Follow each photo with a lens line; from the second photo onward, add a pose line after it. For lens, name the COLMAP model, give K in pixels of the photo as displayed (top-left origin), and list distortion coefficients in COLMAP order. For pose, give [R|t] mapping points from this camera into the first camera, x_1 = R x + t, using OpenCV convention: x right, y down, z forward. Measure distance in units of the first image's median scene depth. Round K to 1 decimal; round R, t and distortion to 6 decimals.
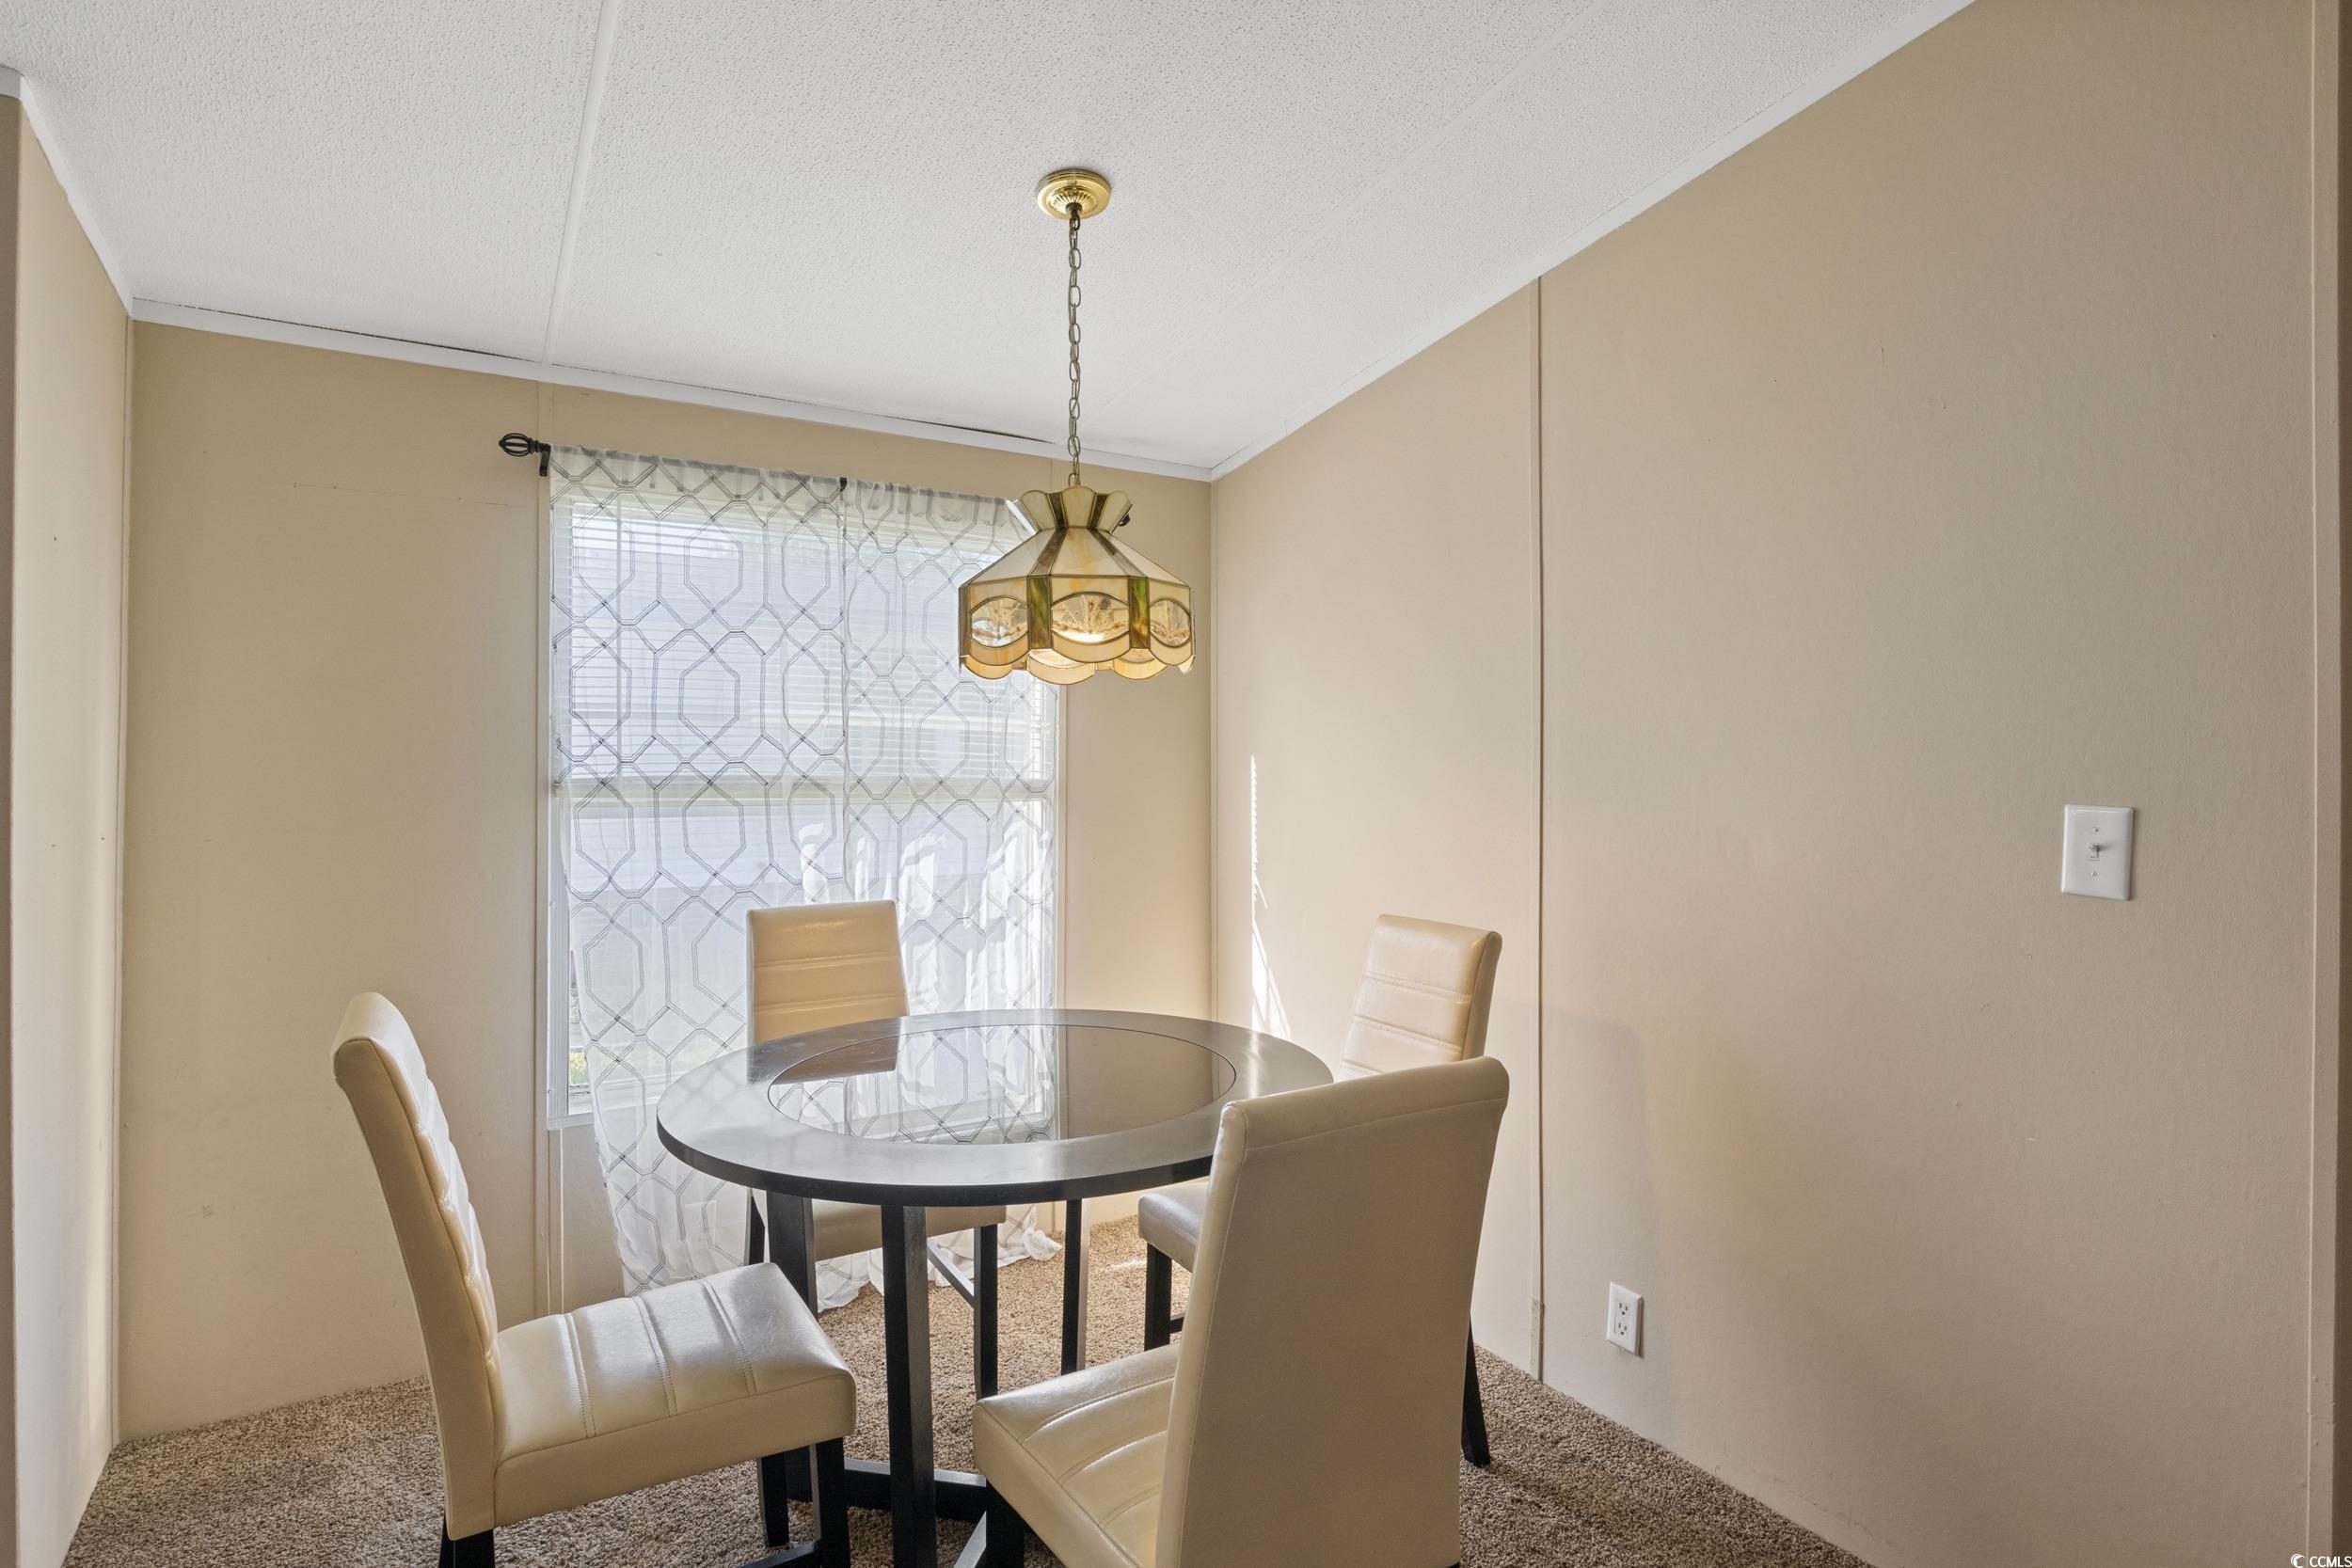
lens RADIAL K [[1179.4, 0, 1182.9], [0, 1179.4, 763.9], [0, 0, 1]] dist [-0.013811, 0.004893]
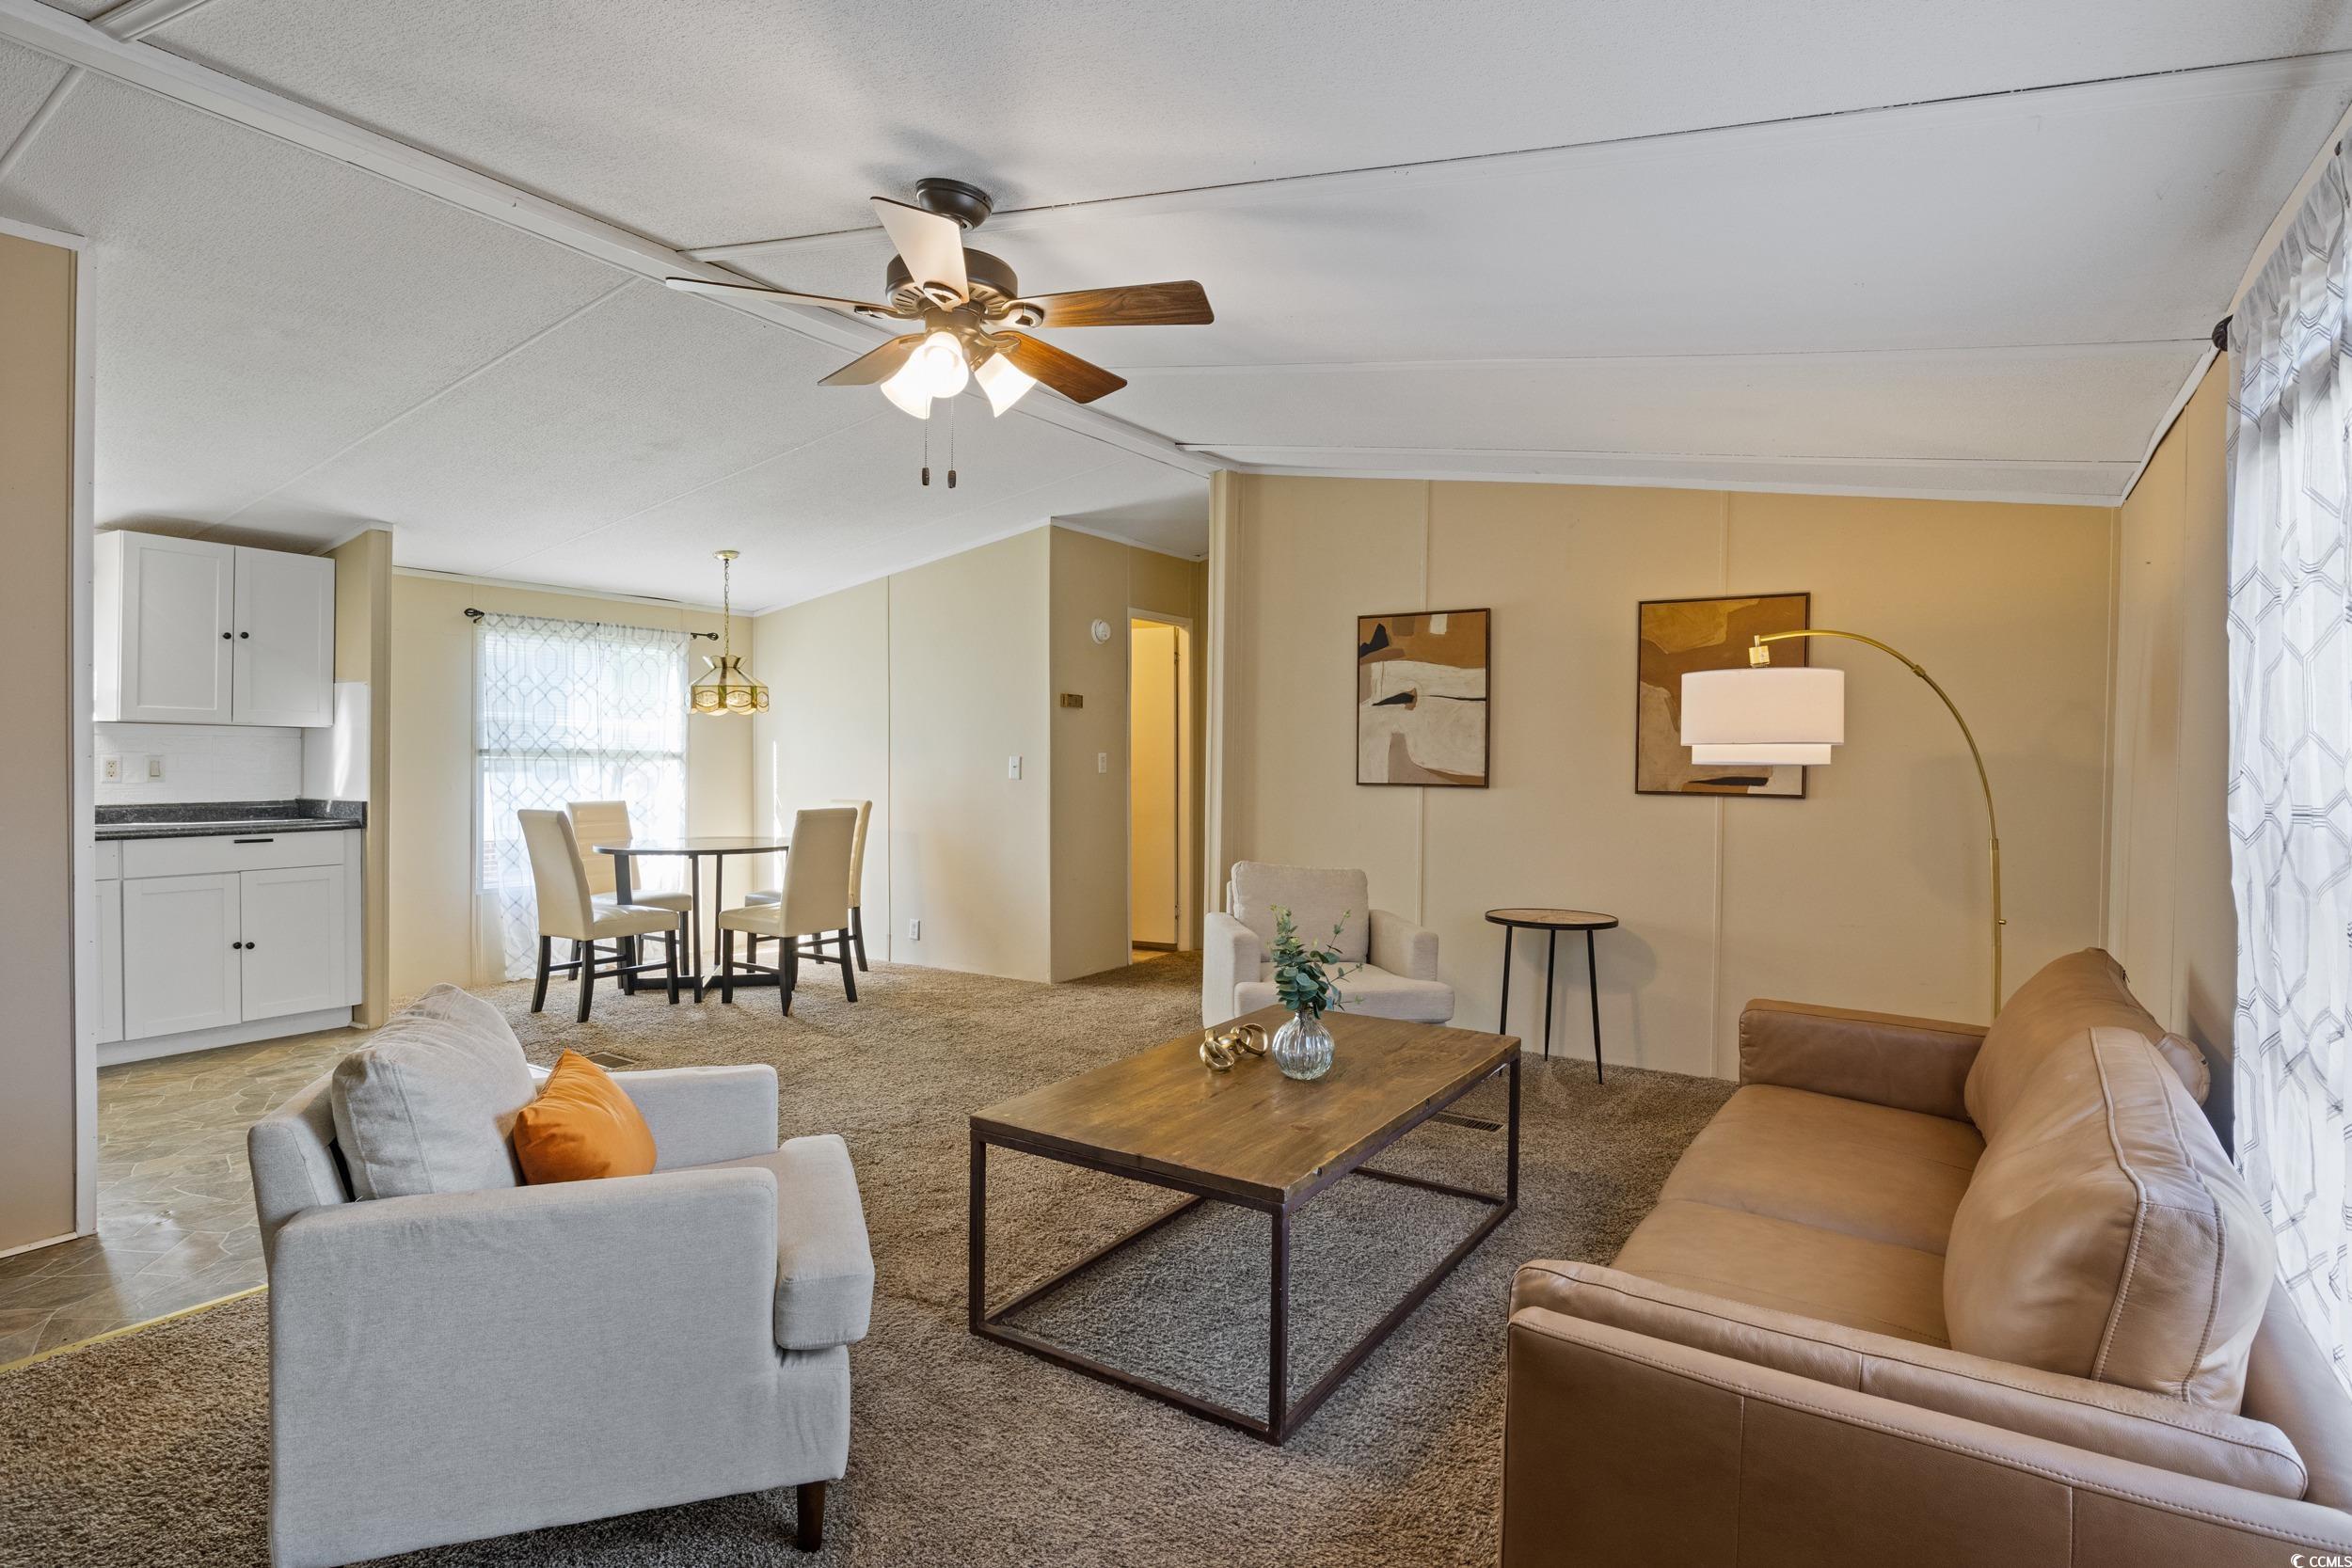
lens RADIAL K [[1179.4, 0, 1194.4], [0, 1179.4, 779.4], [0, 0, 1]] dist [-0.013811, 0.004893]
pose [[0.896568, -0.004140, 0.442887, -0.286999], [-0.005919, 0.999755, 0.021329, 0.016062], [-0.442867, -0.021745, 0.896324, -1.818642]]
